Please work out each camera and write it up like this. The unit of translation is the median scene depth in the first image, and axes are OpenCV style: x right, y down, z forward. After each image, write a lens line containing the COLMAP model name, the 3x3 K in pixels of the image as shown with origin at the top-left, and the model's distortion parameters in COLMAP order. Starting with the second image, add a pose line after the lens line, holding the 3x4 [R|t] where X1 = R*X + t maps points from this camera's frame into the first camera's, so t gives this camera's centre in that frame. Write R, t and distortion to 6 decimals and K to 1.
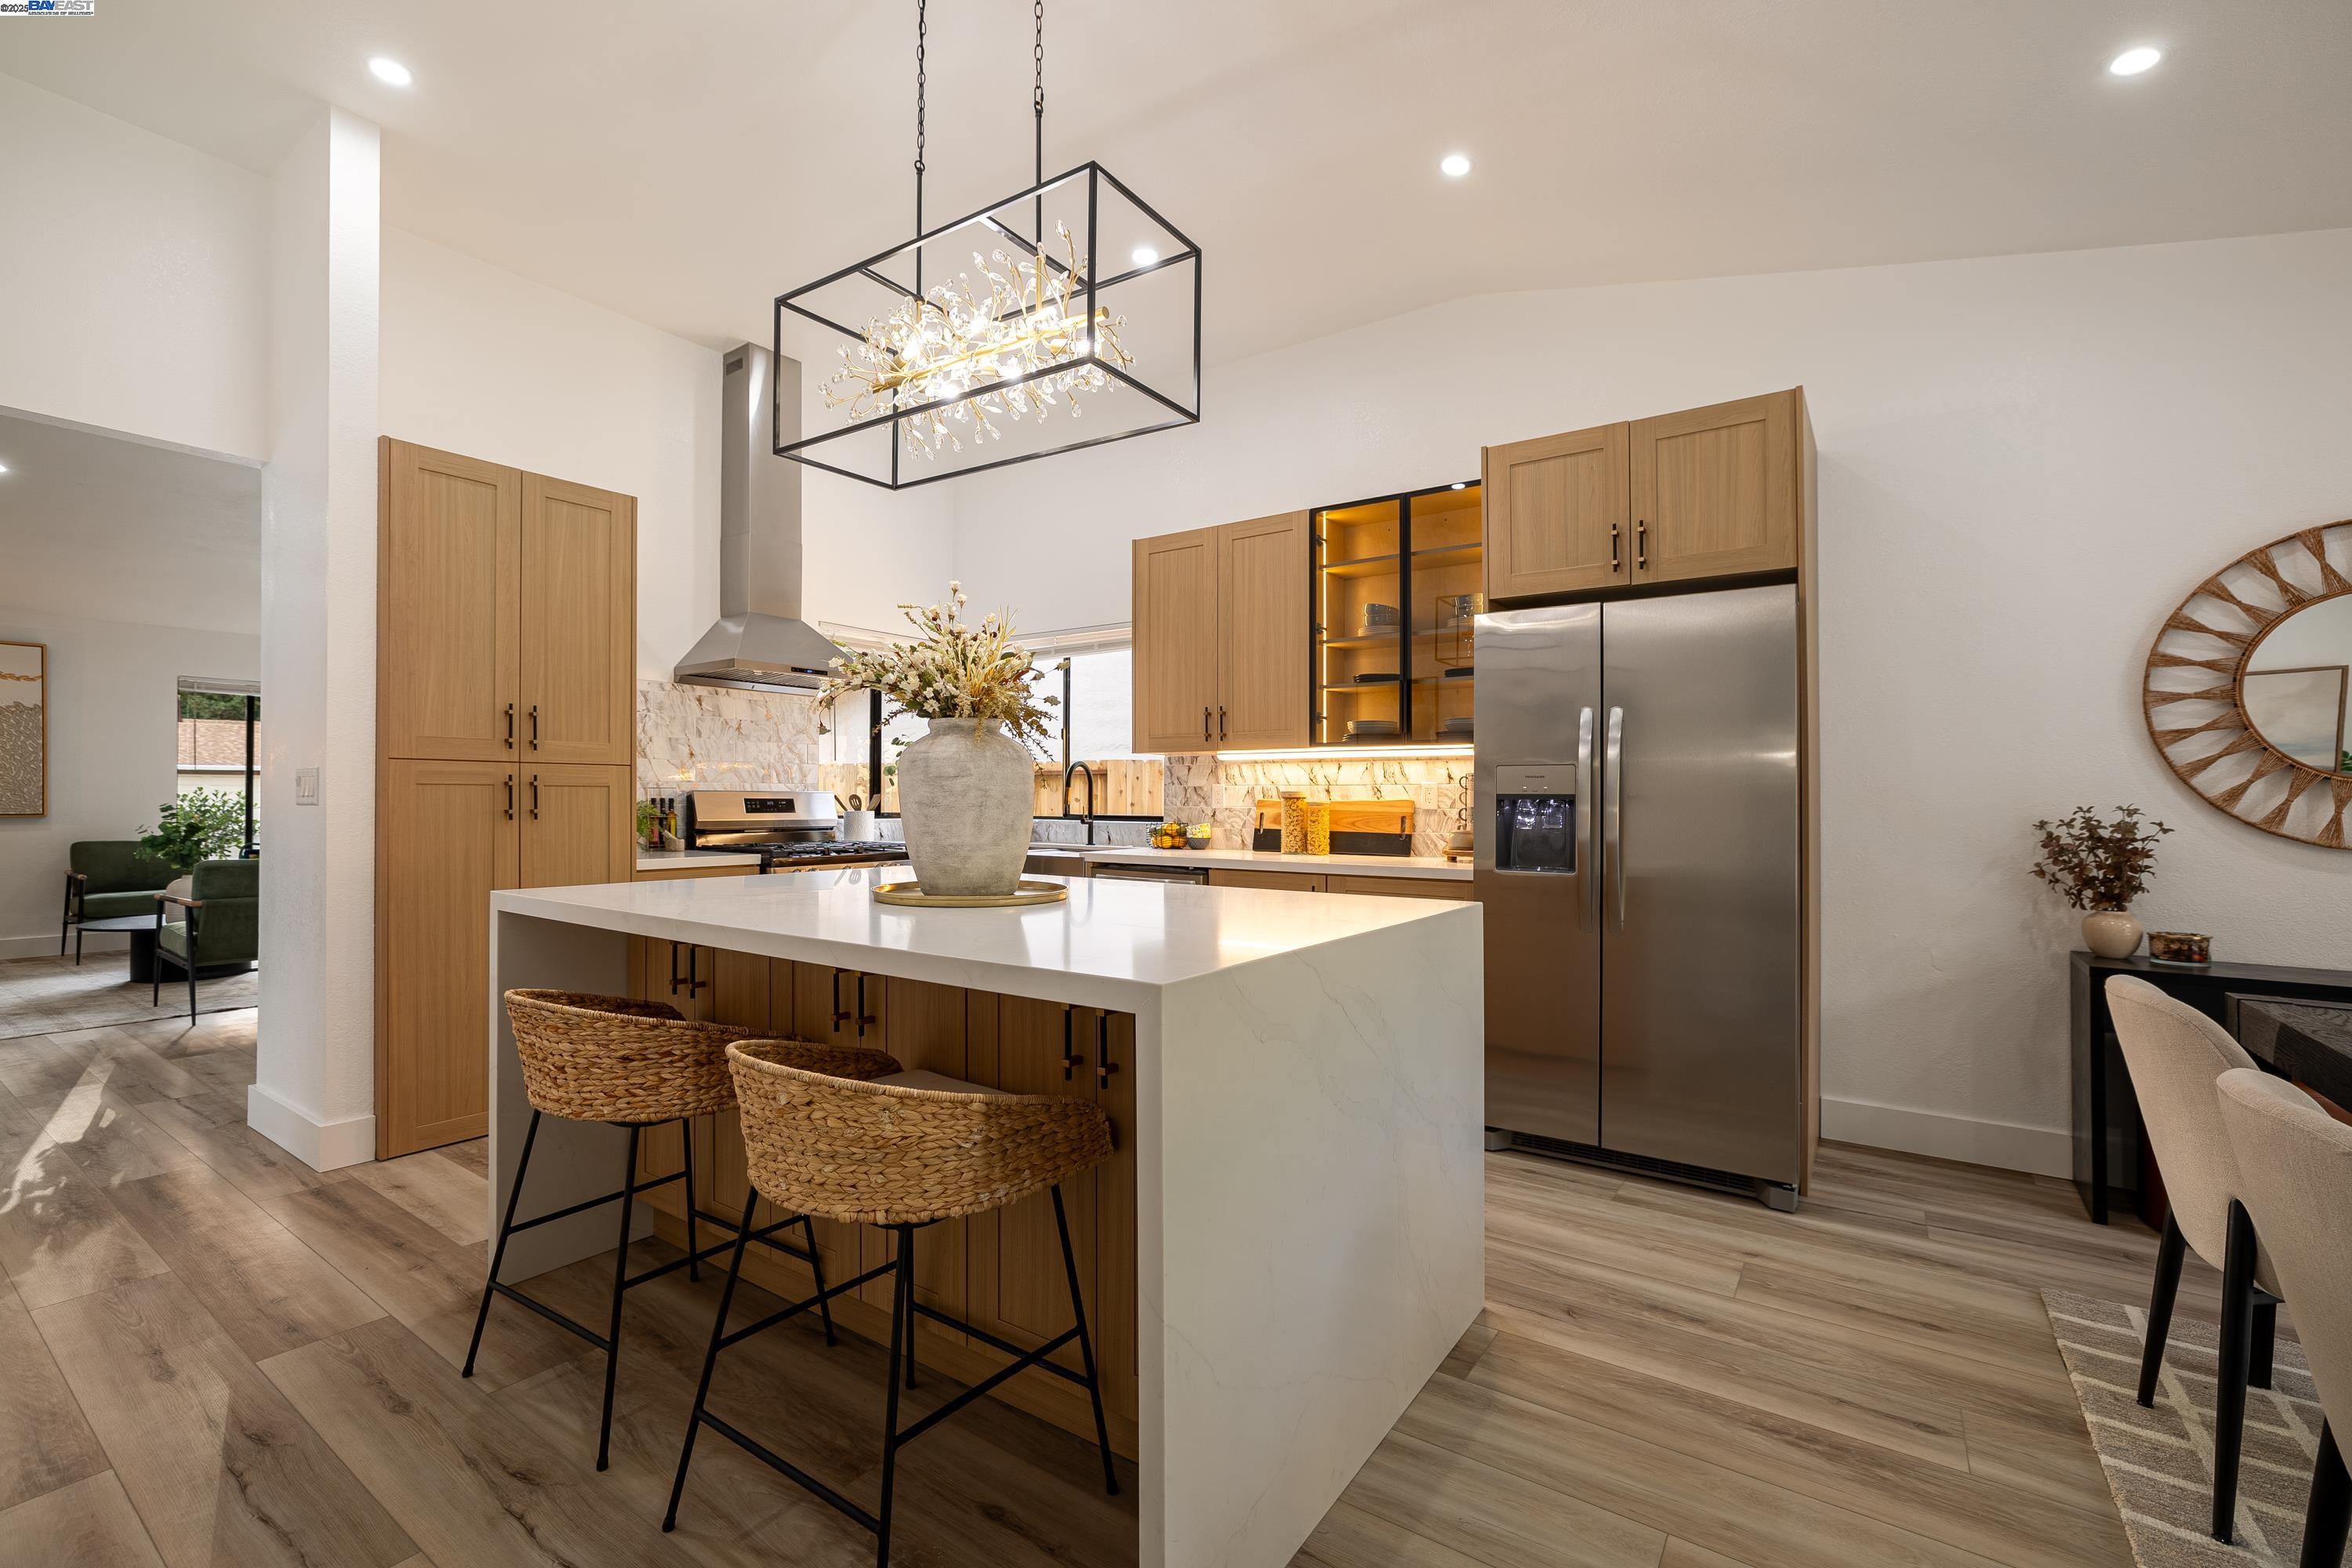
lens RADIAL K [[997.3, 0, 1169.8], [0, 997.3, 796.5], [0, 0, 1]] dist [-0.002192, 0.002933]
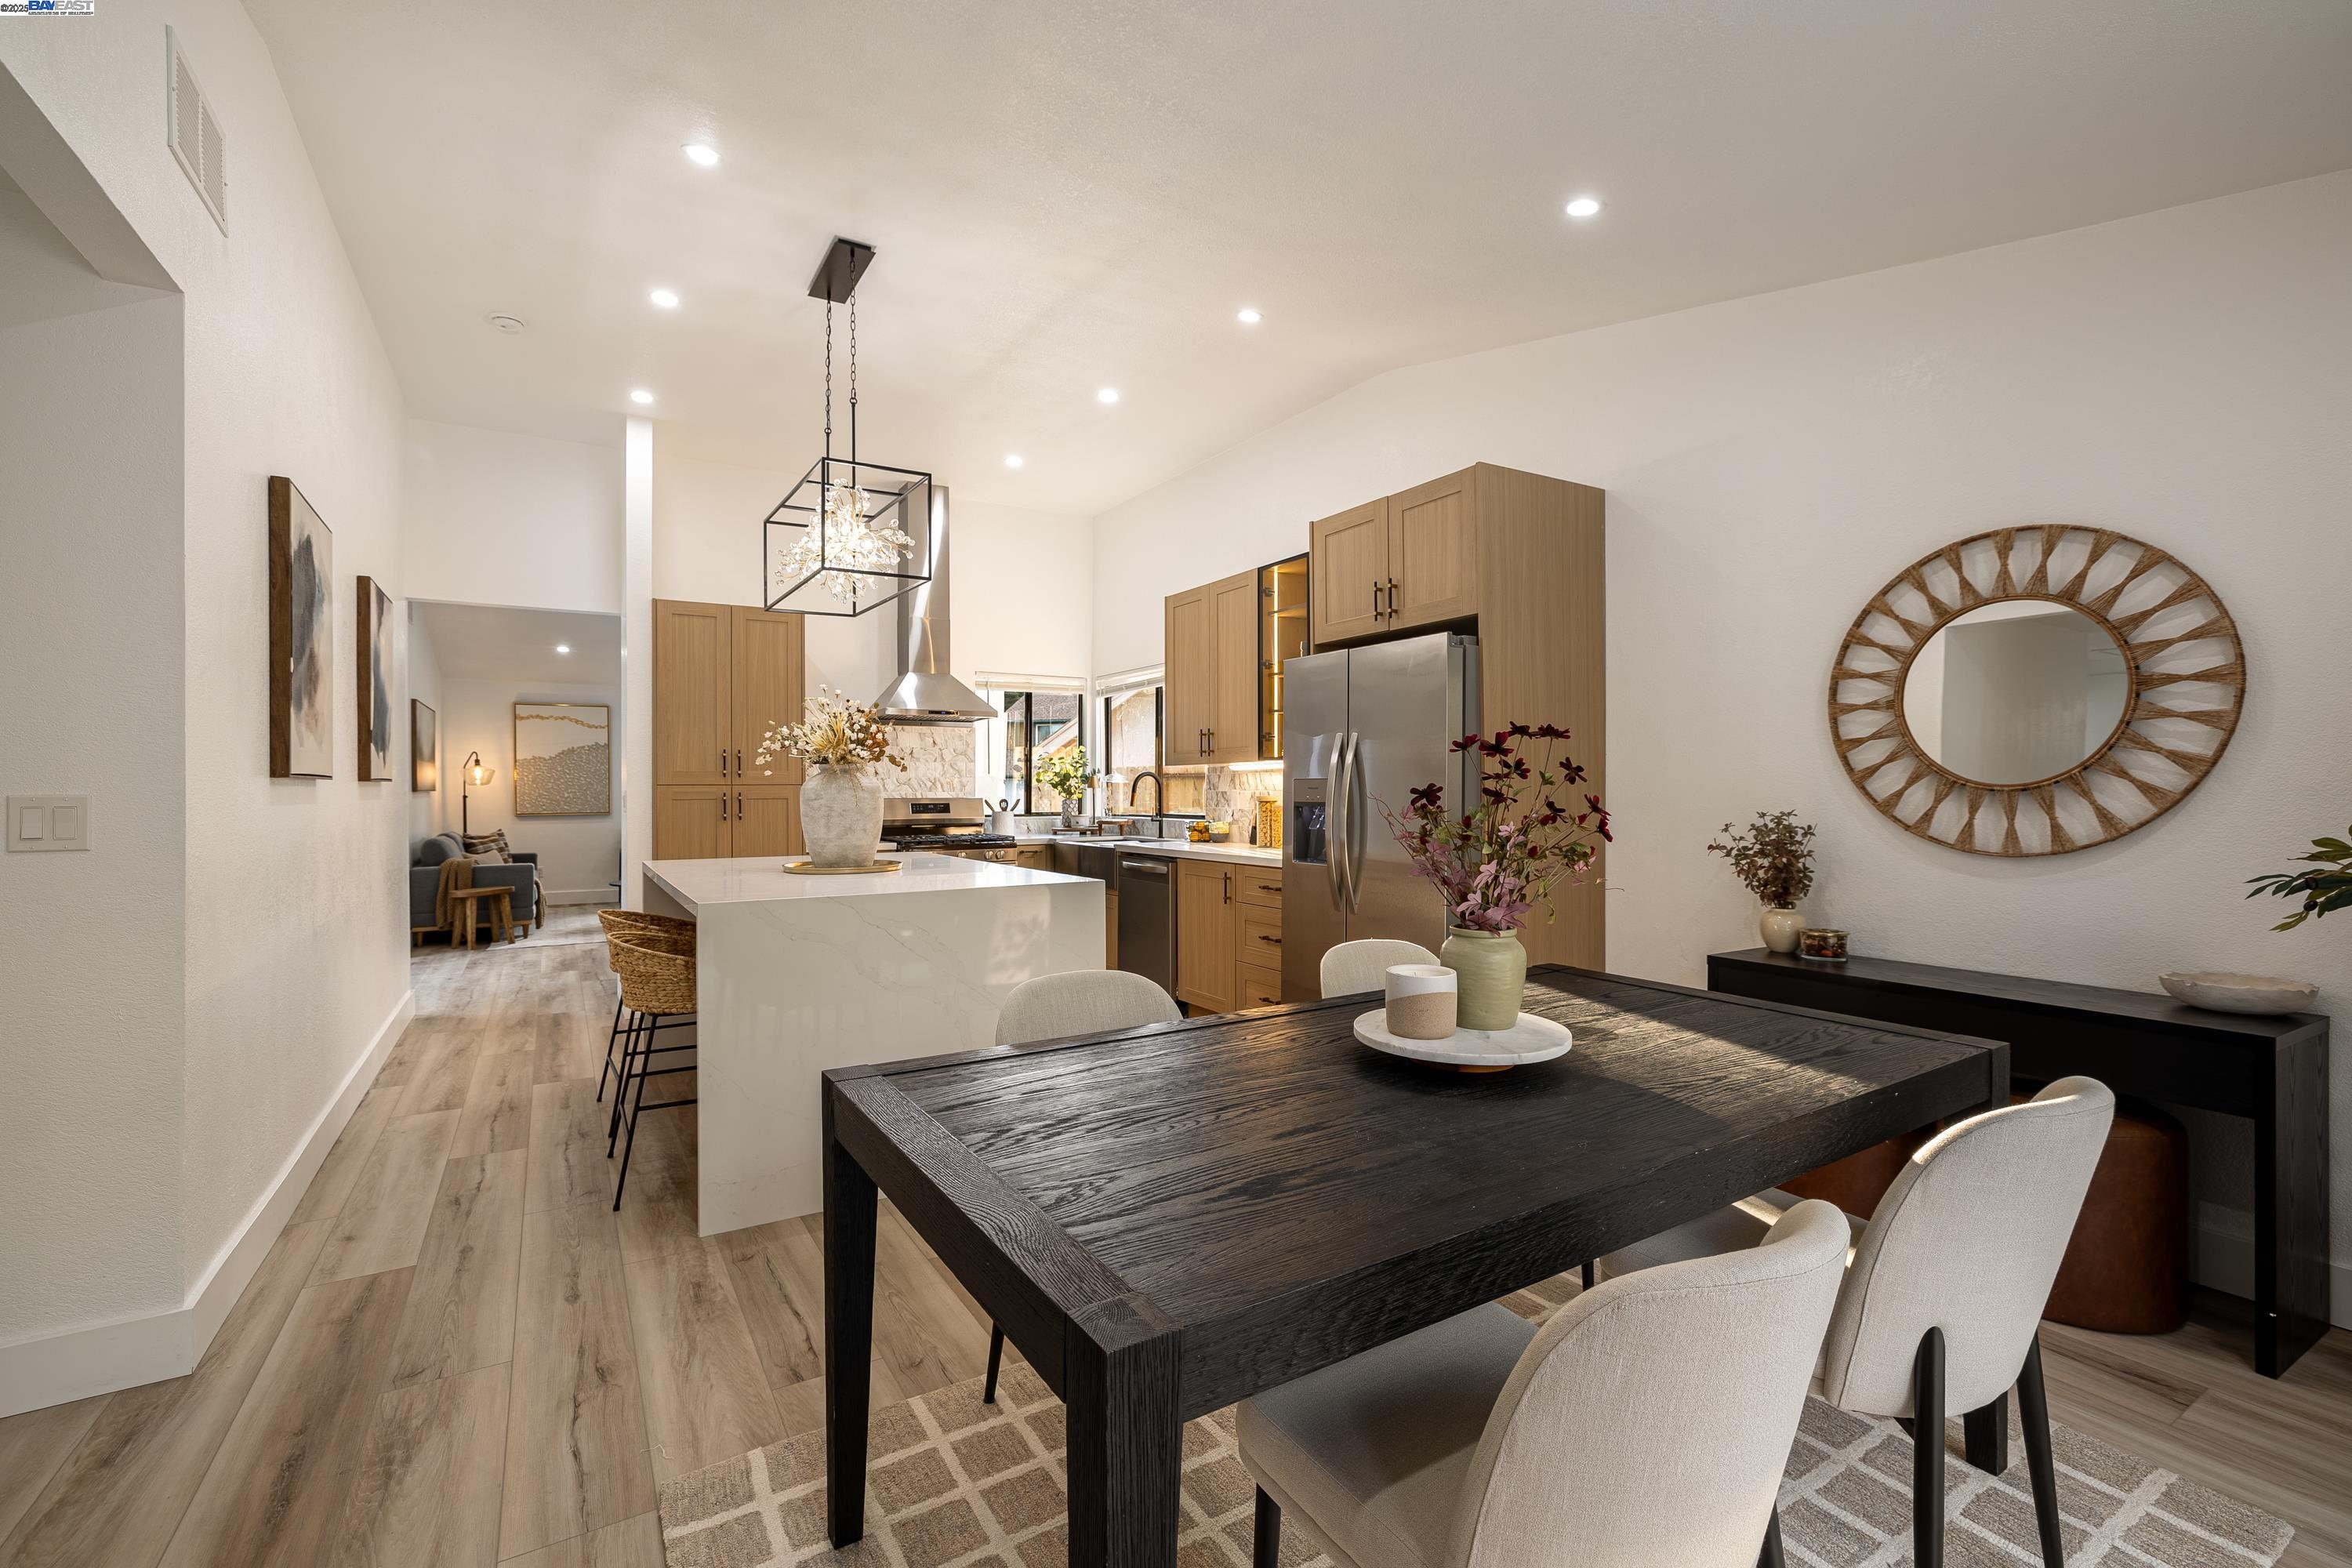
lens RADIAL K [[997.3, 0, 1170.3], [0, 997.3, 792.9], [0, 0, 1]] dist [-0.002192, 0.002933]
pose [[0.921327, -0.009318, -0.388676, 0.512915], [0.011353, 0.999931, 0.002940, -0.014349], [0.388622, -0.007121, 0.921370, -0.178052]]
